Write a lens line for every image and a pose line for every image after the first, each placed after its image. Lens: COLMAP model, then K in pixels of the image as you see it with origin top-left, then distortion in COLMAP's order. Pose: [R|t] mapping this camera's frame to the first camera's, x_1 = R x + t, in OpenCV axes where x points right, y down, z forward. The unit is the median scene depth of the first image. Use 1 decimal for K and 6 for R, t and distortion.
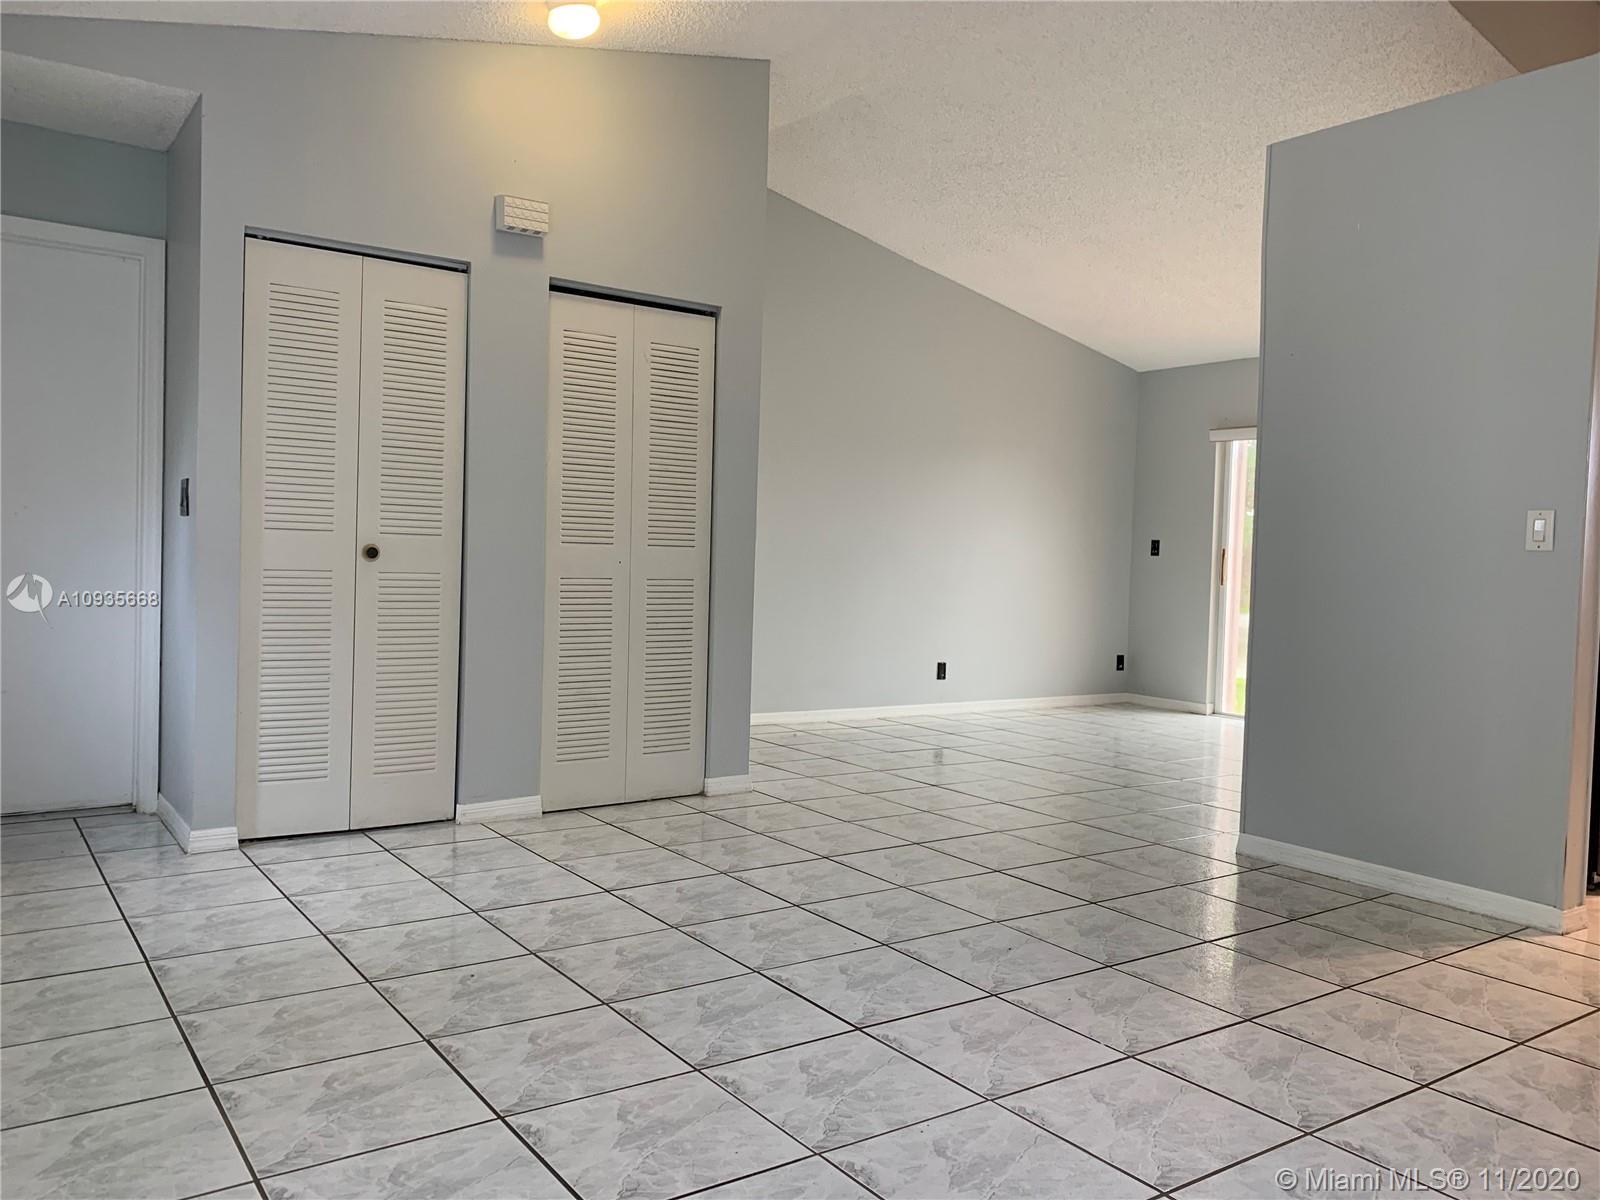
lens RADIAL K [[1221.6, 0, 799.2], [0, 1221.6, 591.1], [0, 0, 1]] dist [0.027344, -0.029967]
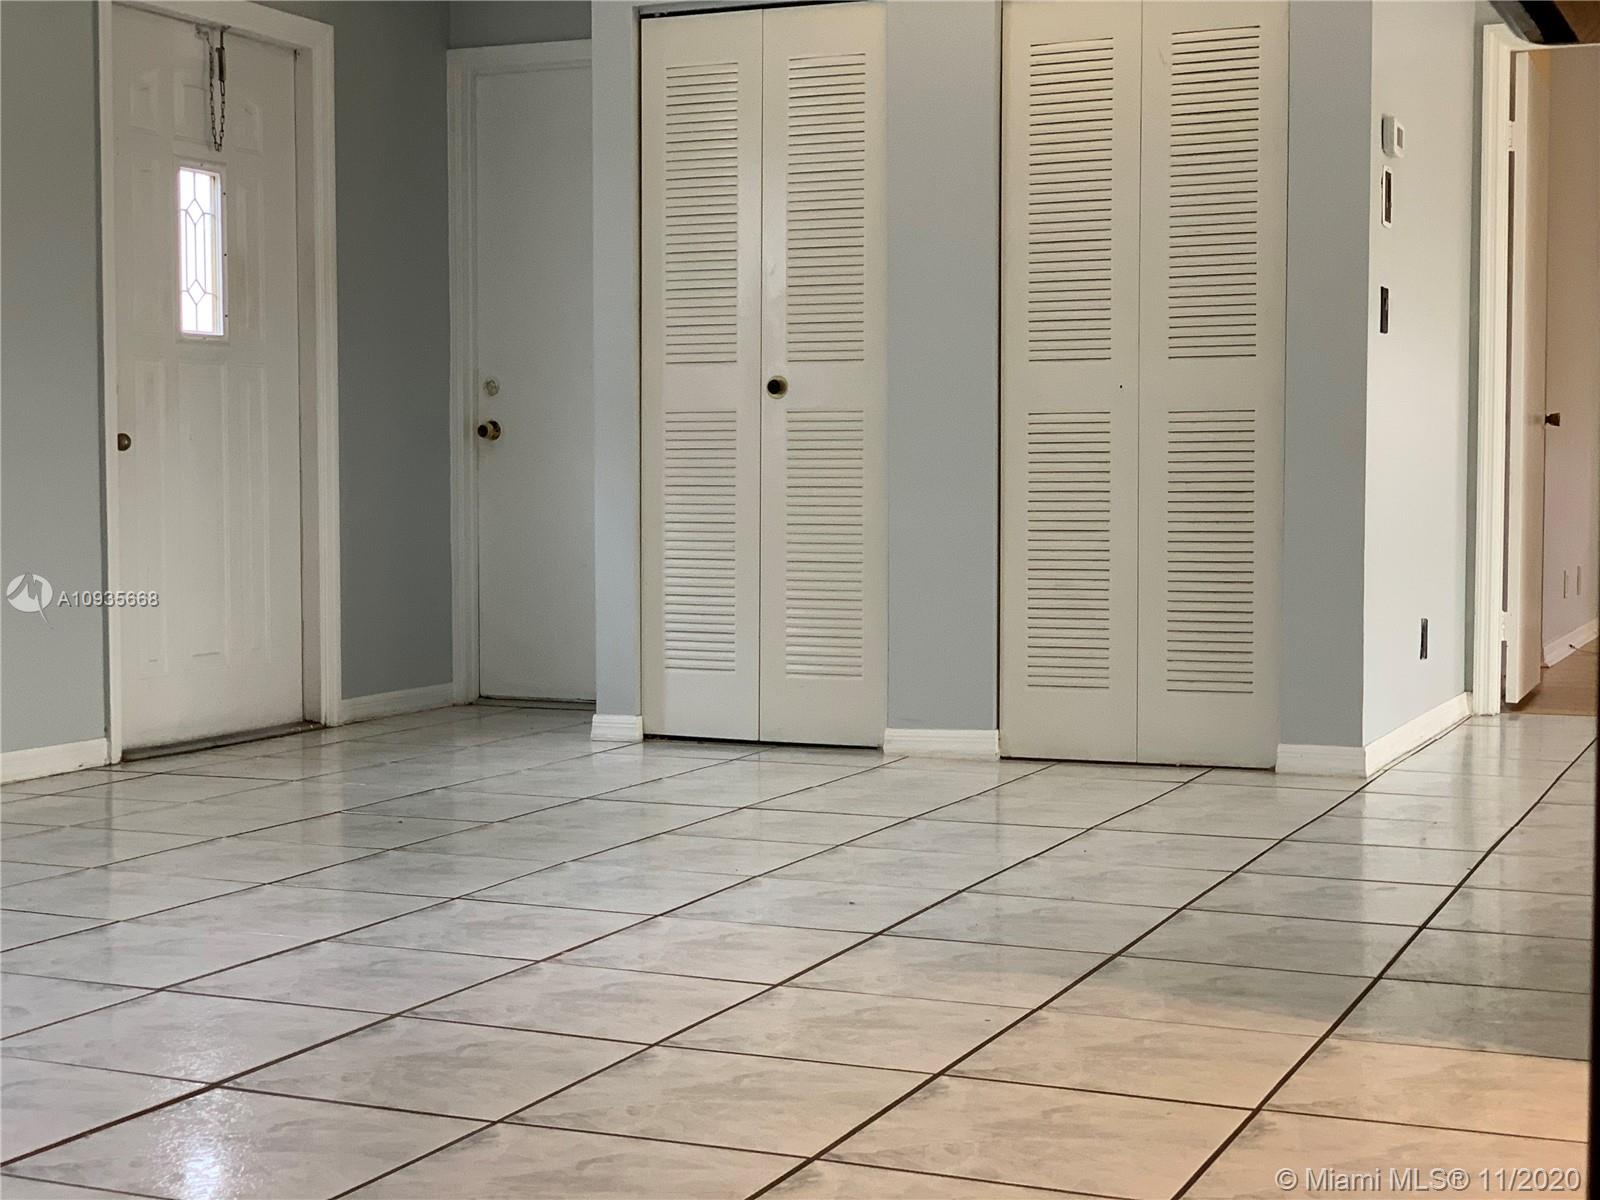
lens RADIAL K [[2385.7, 0, 799.0], [0, 2385.7, 565.8], [0, 0, 1]] dist [0.087323, 0.000000]
pose [[0.512341, 0.004797, -0.858769, 0.995014], [-0.008699, 0.999962, 0.000397, 0.083945], [0.858738, 0.007267, 0.512364, 0.244421]]
